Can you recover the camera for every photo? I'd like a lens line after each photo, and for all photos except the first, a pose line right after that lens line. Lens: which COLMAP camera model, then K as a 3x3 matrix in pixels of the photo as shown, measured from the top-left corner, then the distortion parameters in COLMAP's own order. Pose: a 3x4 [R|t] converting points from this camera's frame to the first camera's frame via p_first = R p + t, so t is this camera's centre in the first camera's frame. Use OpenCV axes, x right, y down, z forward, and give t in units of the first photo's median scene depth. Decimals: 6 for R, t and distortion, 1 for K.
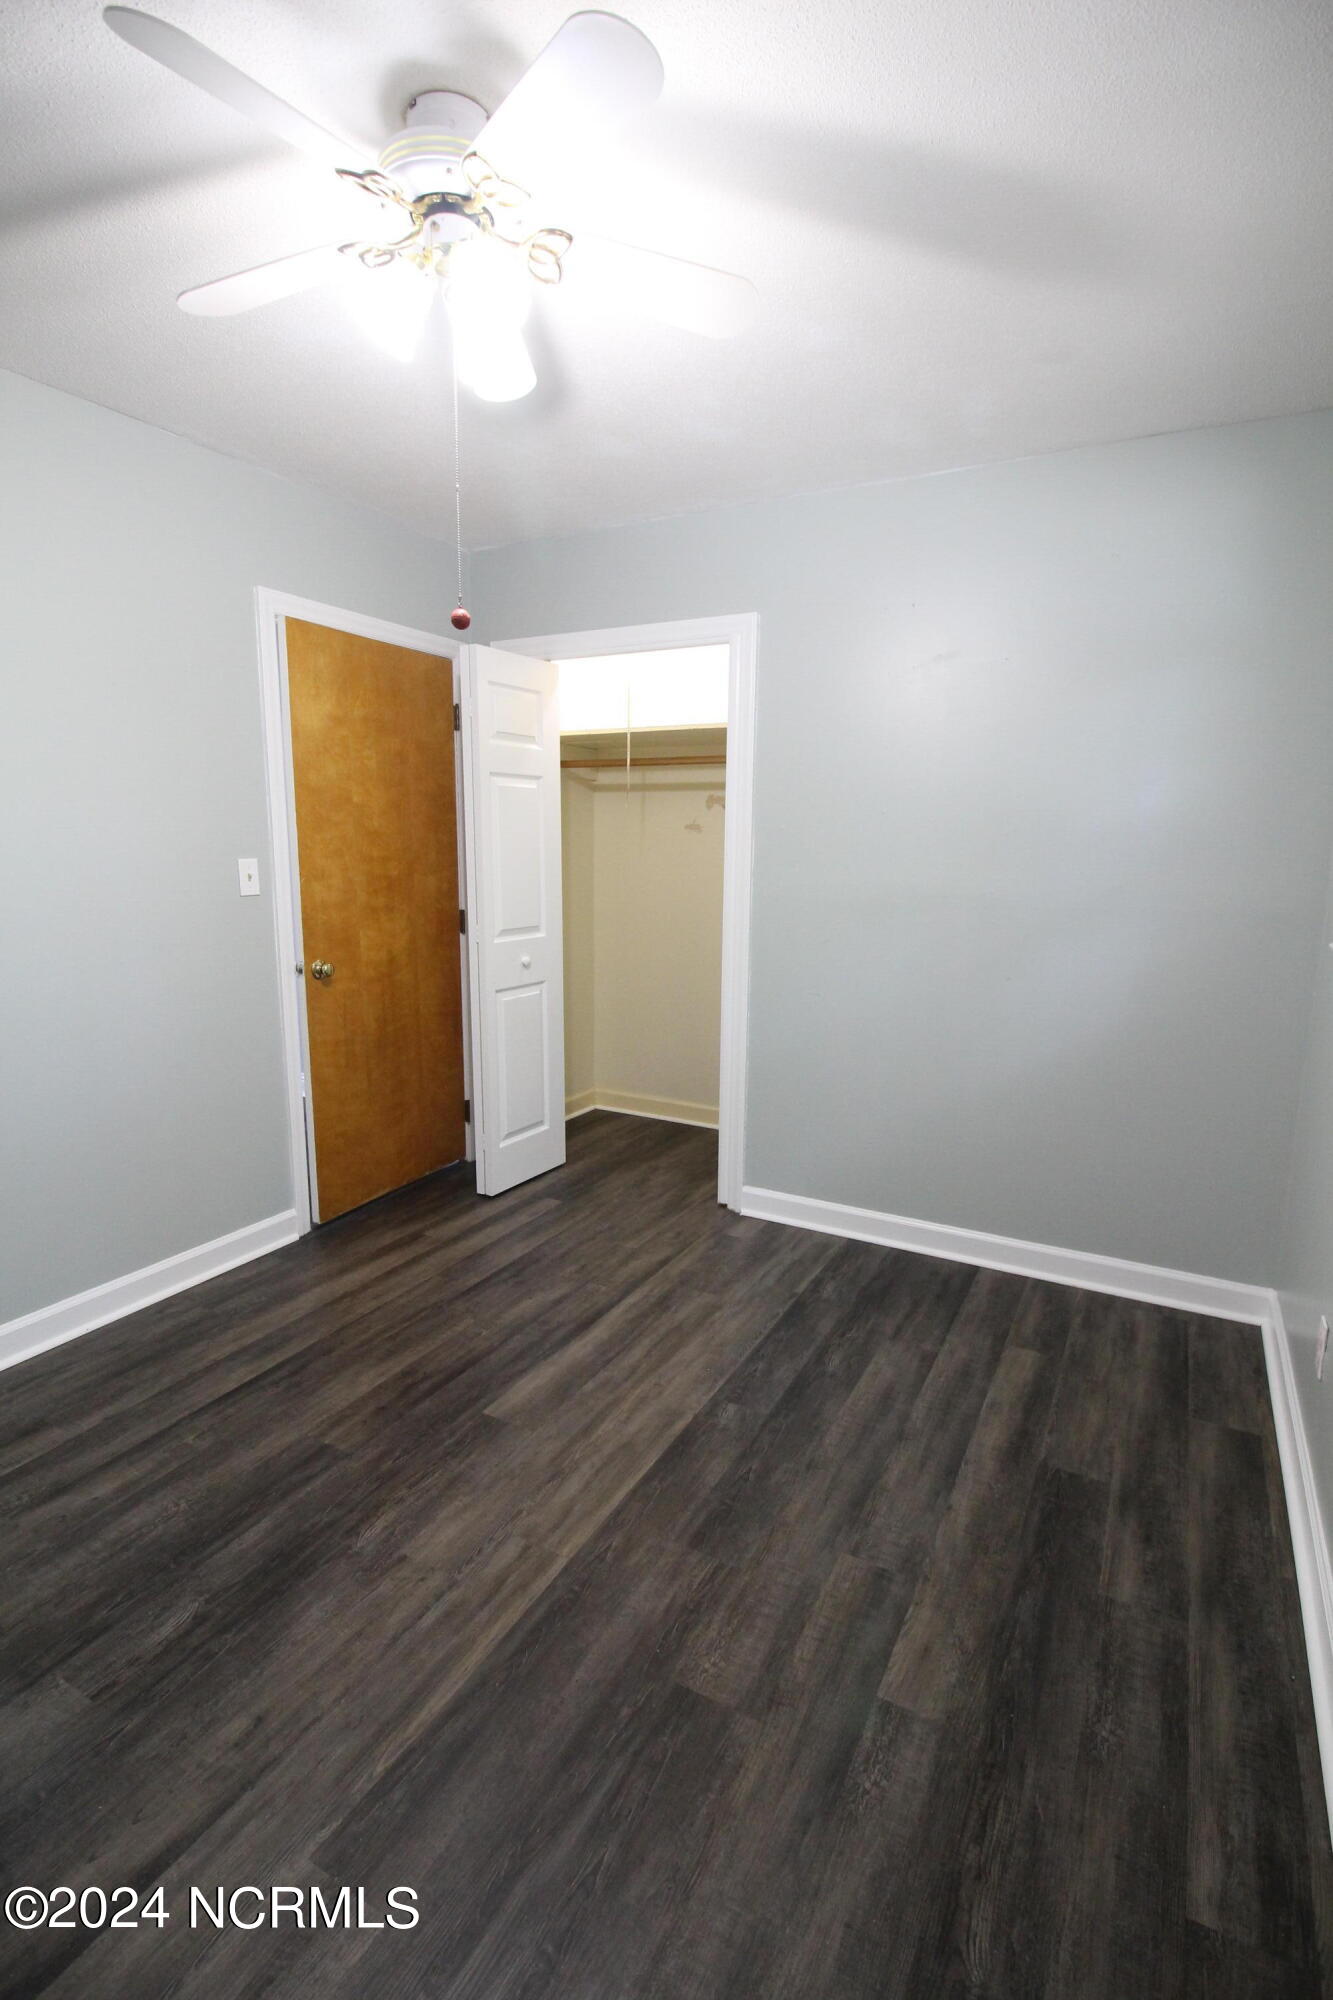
lens RADIAL K [[935.1, 0, 673.8], [0, 935.1, 997.3], [0, 0, 1]] dist [-0.004387, -0.007760]
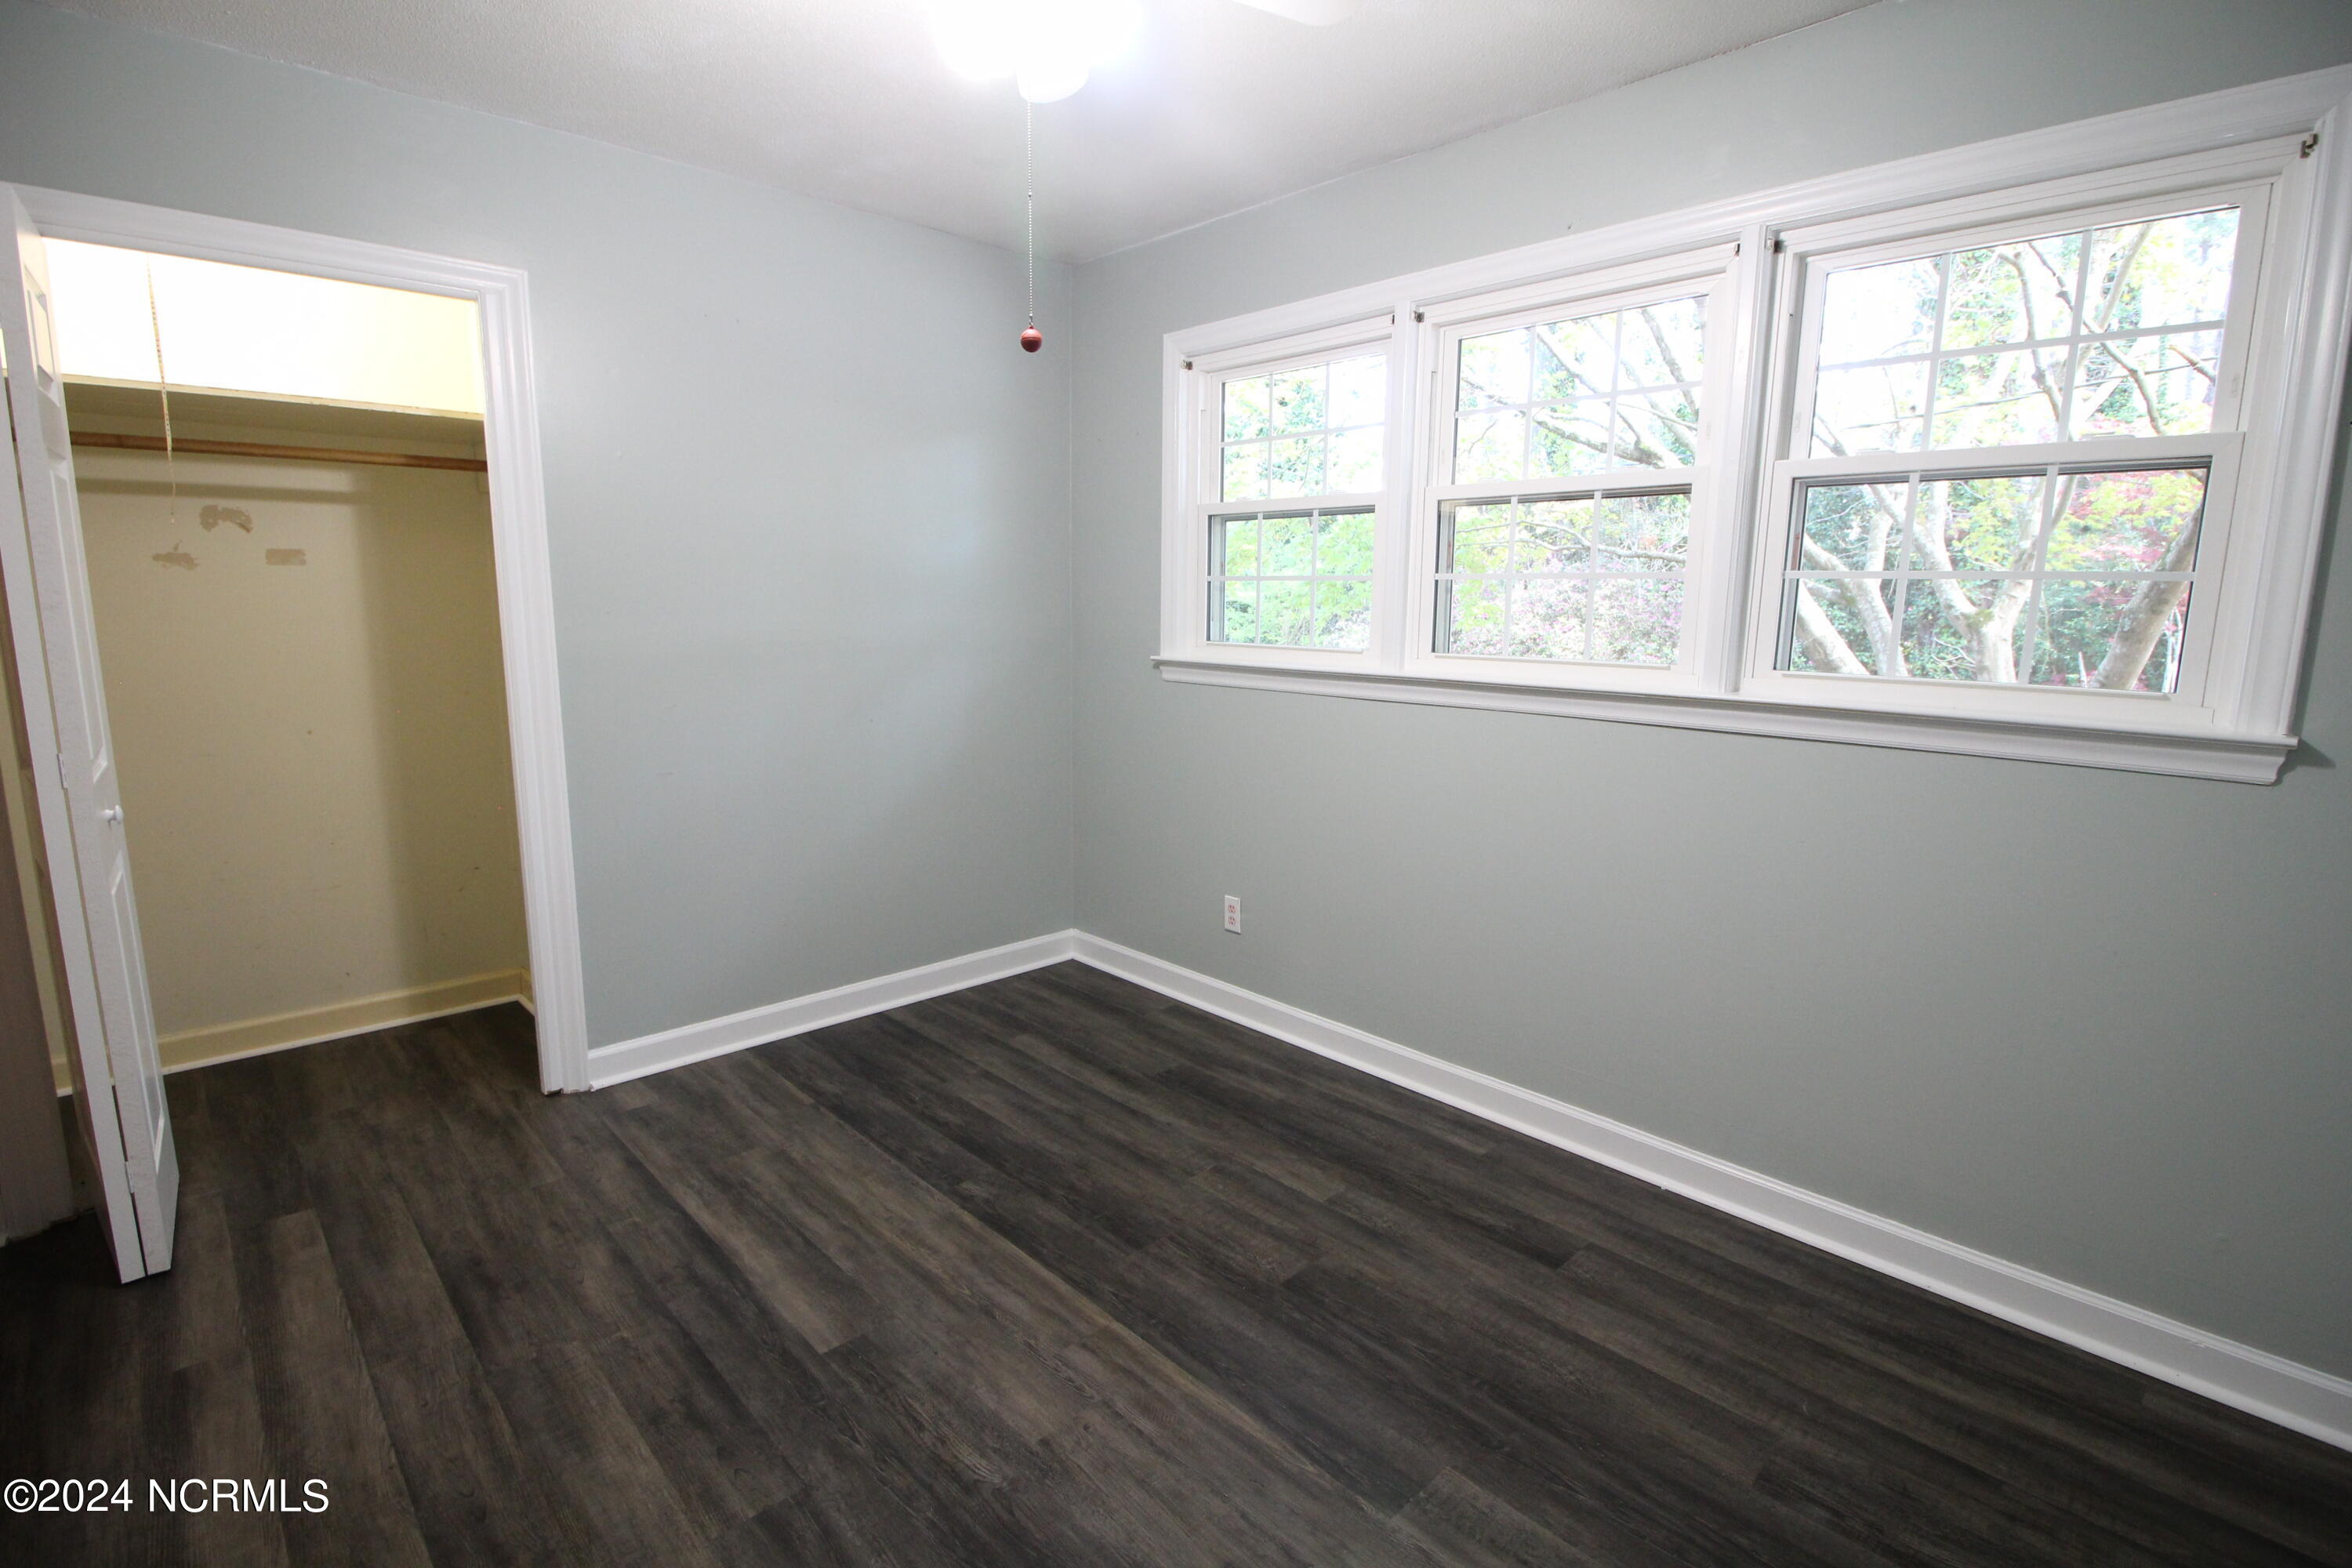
lens RADIAL K [[1099.7, 0, 1173.0], [0, 1099.7, 778.8], [0, 0, 1]] dist [-0.004387, -0.007760]
pose [[0.314602, -0.163962, 0.934956, -0.852877], [0.153169, 0.980830, 0.120468, -0.066547], [-0.936784, 0.105306, 0.333685, 0.395147]]
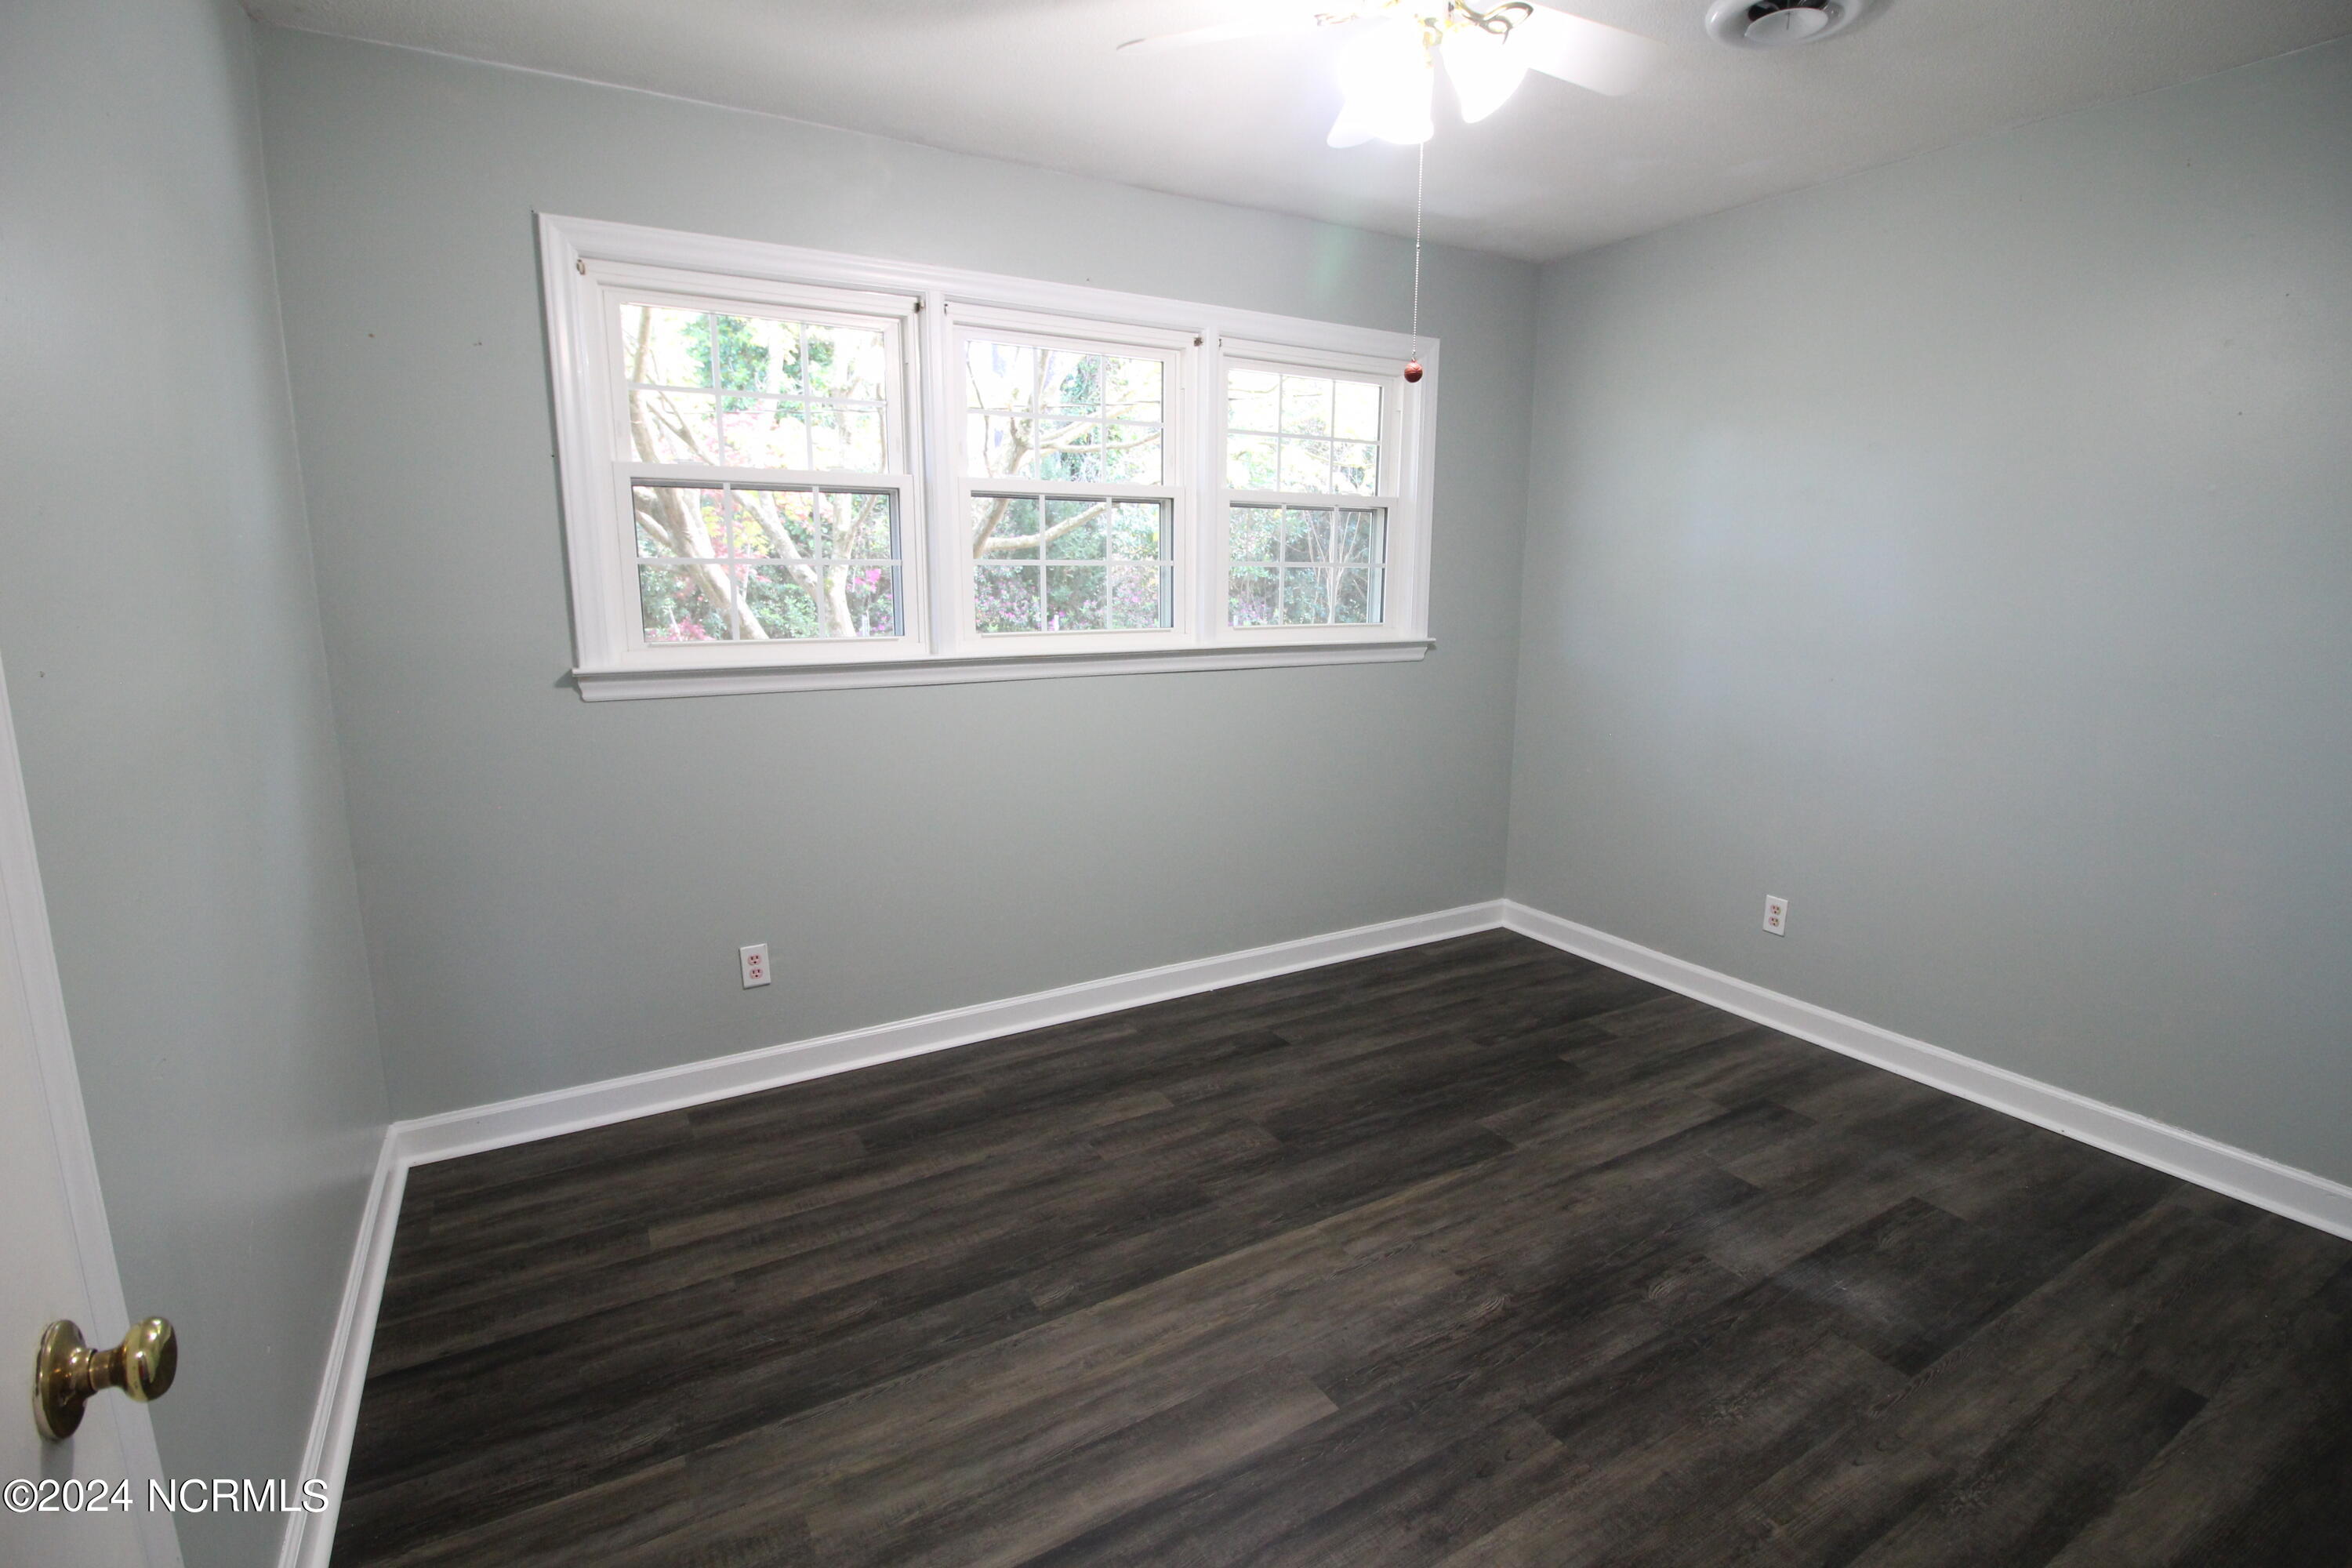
lens RADIAL K [[1099.7, 0, 1177.6], [0, 1099.7, 776.4], [0, 0, 1]] dist [-0.004387, -0.007760]
pose [[-0.851746, -0.110261, 0.512222, -0.466782], [0.076245, 0.941118, 0.329369, -0.276481], [-0.518378, 0.319593, -0.793186, 1.550567]]
